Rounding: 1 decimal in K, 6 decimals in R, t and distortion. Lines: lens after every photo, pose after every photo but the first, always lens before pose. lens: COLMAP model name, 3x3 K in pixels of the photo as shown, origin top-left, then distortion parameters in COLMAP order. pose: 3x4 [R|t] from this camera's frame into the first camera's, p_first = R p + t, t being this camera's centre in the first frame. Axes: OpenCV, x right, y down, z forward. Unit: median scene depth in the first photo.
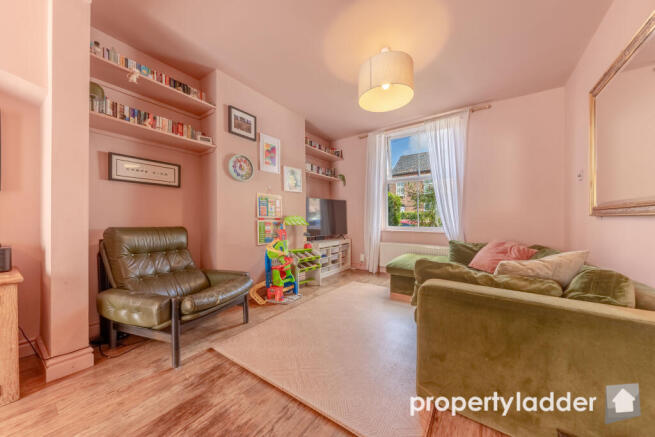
lens RADIAL K [[229.0, 0, 327.5], [0, 229.0, 218.5], [0, 0, 1]] dist [0.012860, -0.000022]
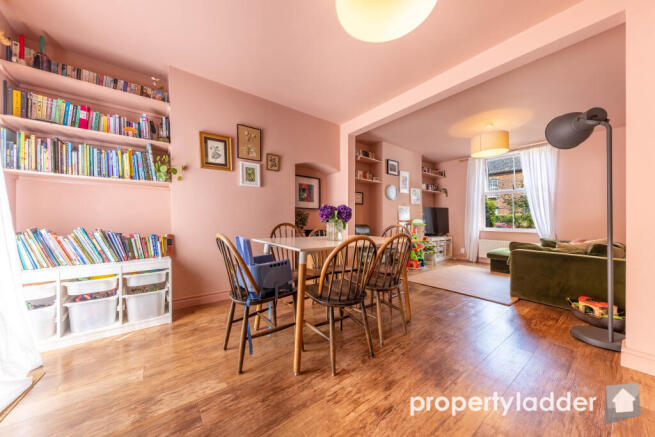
lens RADIAL K [[229.0, 0, 327.5], [0, 229.0, 218.5], [0, 0, 1]] dist [0.012860, -0.000022]
pose [[0.952883, 0.004047, -0.303310, -0.239787], [-0.006271, 0.999960, -0.006359, -0.003984], [0.303272, 0.007962, 0.952871, -0.645992]]
